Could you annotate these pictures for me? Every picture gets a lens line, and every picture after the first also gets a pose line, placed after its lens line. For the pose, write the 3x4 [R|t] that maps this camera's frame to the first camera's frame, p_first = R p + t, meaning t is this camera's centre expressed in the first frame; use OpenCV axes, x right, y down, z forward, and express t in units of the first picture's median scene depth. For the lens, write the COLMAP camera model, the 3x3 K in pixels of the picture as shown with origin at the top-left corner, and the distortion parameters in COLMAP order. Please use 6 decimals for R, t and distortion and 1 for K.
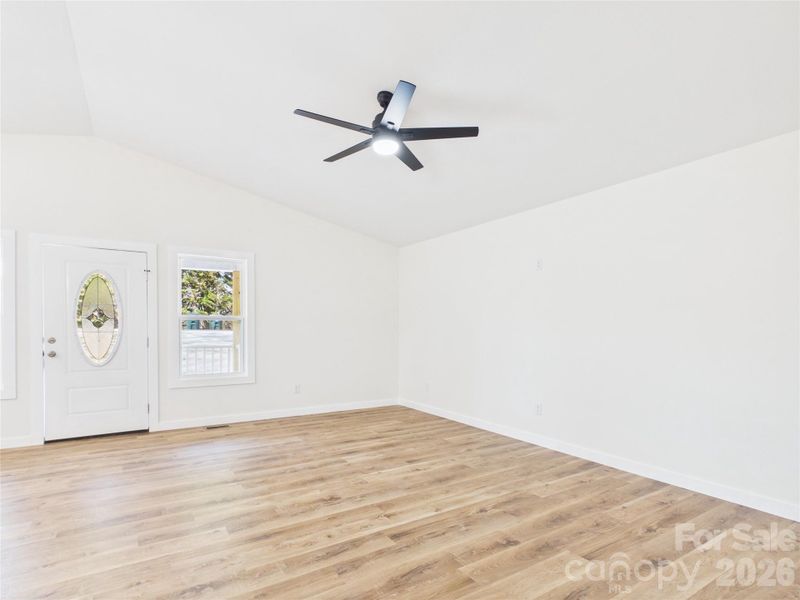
lens RADIAL K [[421.7, 0, 401.5], [0, 421.7, 327.9], [0, 0, 1]] dist [0.000211, -0.000525]
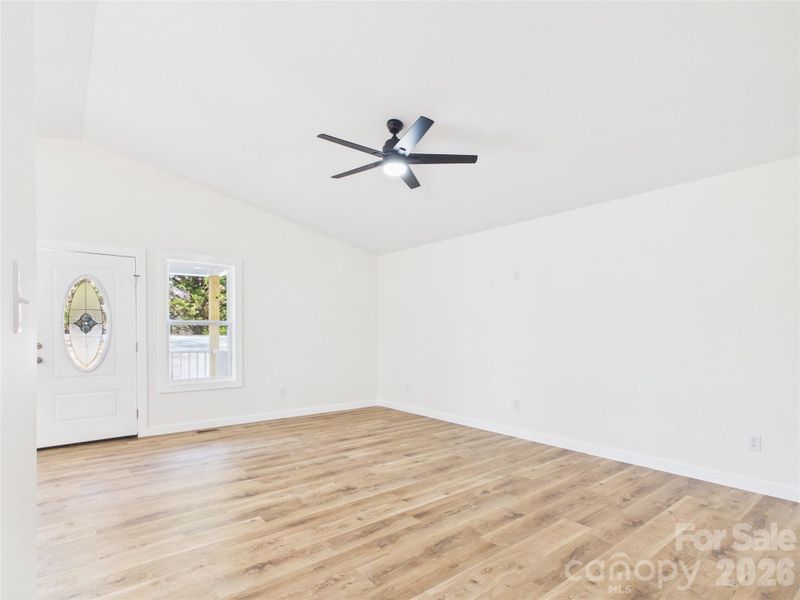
lens RADIAL K [[421.7, 0, 401.5], [0, 421.7, 327.9], [0, 0, 1]] dist [0.000211, -0.000525]
pose [[0.993072, -0.002110, 0.117492, -0.151025], [0.003296, 0.999946, -0.009904, 0.000006], [-0.117465, 0.010223, 0.993024, -0.099915]]
